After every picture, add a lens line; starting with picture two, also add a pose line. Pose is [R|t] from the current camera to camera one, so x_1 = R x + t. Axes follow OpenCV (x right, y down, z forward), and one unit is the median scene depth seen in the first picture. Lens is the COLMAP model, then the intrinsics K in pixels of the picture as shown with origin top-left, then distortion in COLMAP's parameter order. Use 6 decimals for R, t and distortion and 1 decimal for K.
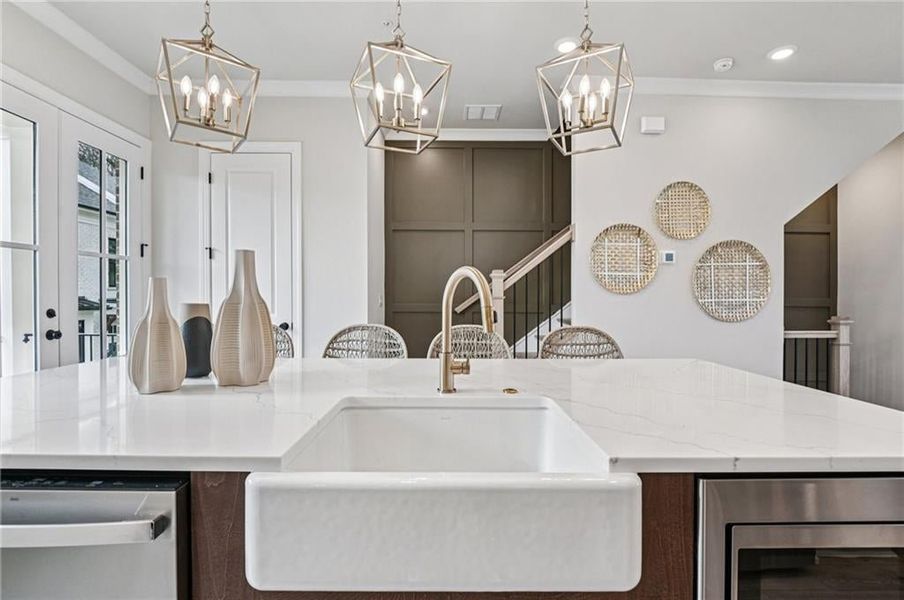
lens RADIAL K [[412.2, 0, 460.2], [0, 412.2, 299.1], [0, 0, 1]] dist [-0.027954, -0.000197]
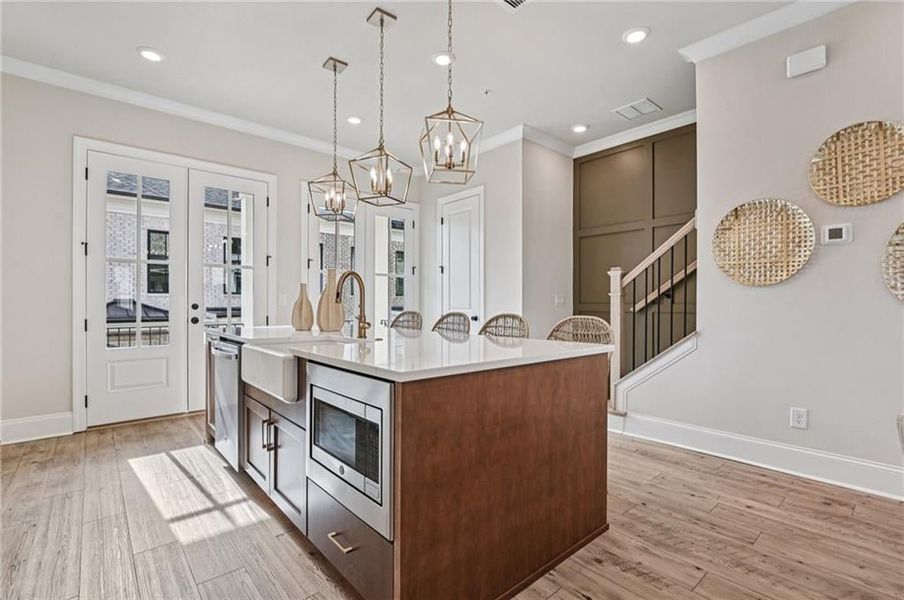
lens RADIAL K [[412.2, 0, 454.2], [0, 412.2, 307.6], [0, 0, 1]] dist [-0.027954, -0.000197]
pose [[0.647489, 0.001531, -0.762073, 0.611233], [-0.001604, 0.999999, 0.000646, 0.029596], [0.762073, 0.000804, 0.647491, 0.023321]]
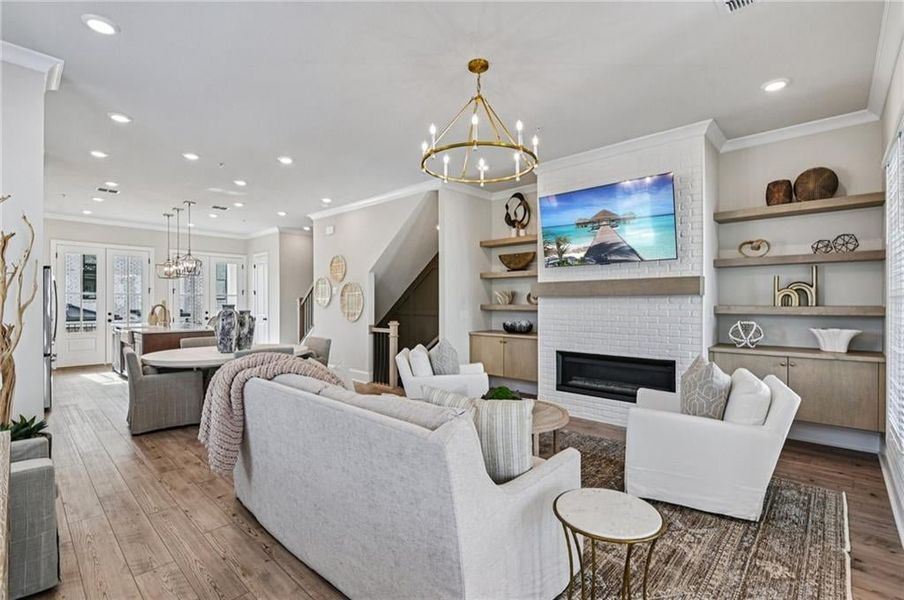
lens RADIAL K [[412.2, 0, 464.6], [0, 412.2, 305.1], [0, 0, 1]] dist [-0.027954, -0.000197]
pose [[0.732700, 0.001584, -0.680550, 2.463167], [-0.000696, 0.999999, 0.001578, -0.029651], [0.680552, -0.000683, 0.732700, -0.112405]]
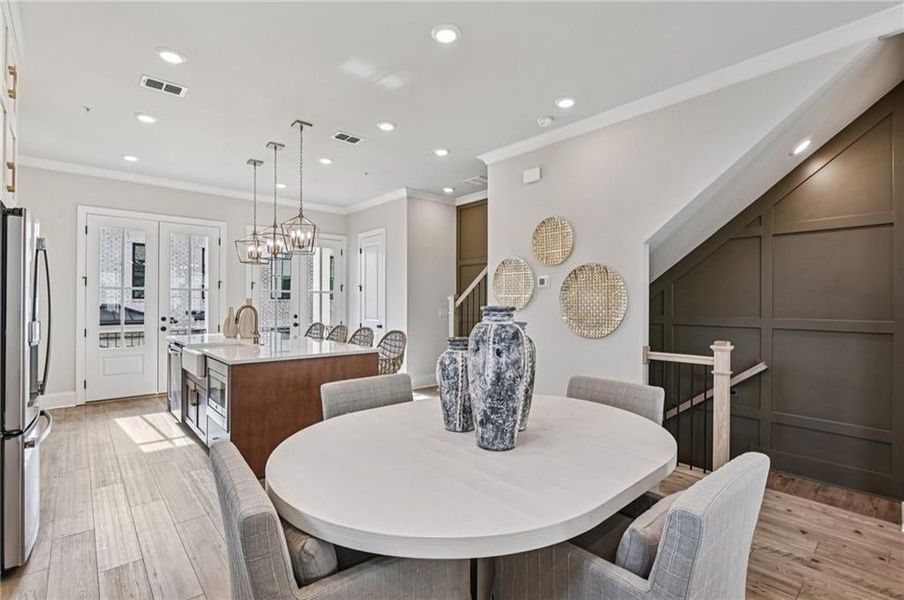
lens RADIAL K [[412.2, 0, 465.9], [0, 412.2, 305.7], [0, 0, 1]] dist [-0.027954, -0.000197]
pose [[0.676468, 0.004214, -0.736460, 1.250838], [-0.006540, 0.999979, -0.000286, -0.029157], [0.736443, 0.005009, 0.676481, 0.004667]]
